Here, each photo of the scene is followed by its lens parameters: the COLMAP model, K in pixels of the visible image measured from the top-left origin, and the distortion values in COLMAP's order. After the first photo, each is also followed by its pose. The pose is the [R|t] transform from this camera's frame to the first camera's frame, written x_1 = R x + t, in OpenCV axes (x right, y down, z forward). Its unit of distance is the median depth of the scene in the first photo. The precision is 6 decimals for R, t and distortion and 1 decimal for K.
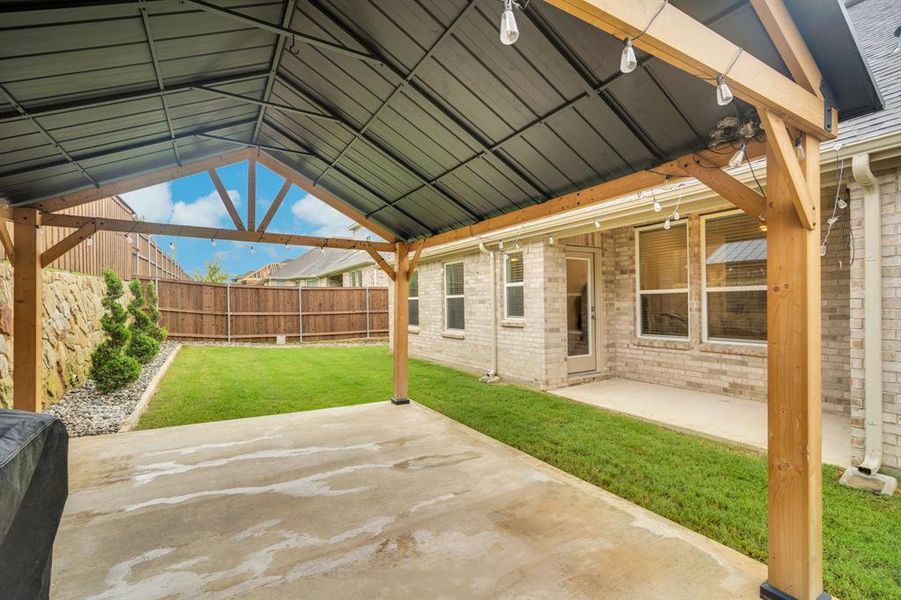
lens RADIAL K [[399.8, 0, 449.7], [0, 399.8, 299.3], [0, 0, 1]] dist [-0.009610, 0.001198]
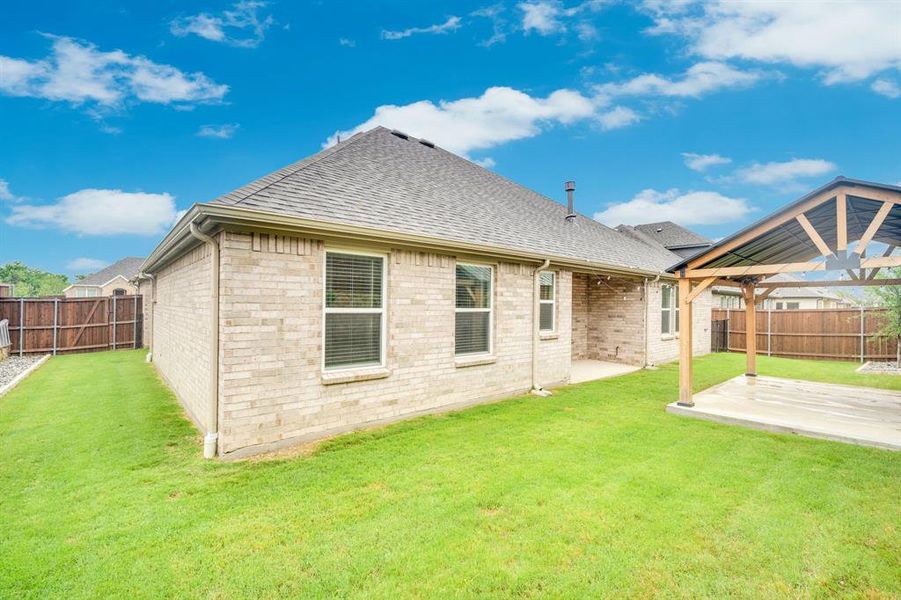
lens RADIAL K [[399.8, 0, 450.0], [0, 399.8, 306.6], [0, 0, 1]] dist [-0.009610, 0.001198]
pose [[-0.172660, 0.035378, 0.984346, -0.831499], [0.006075, 0.999374, -0.034852, 0.013843], [-0.984963, -0.000038, -0.172767, 1.341675]]
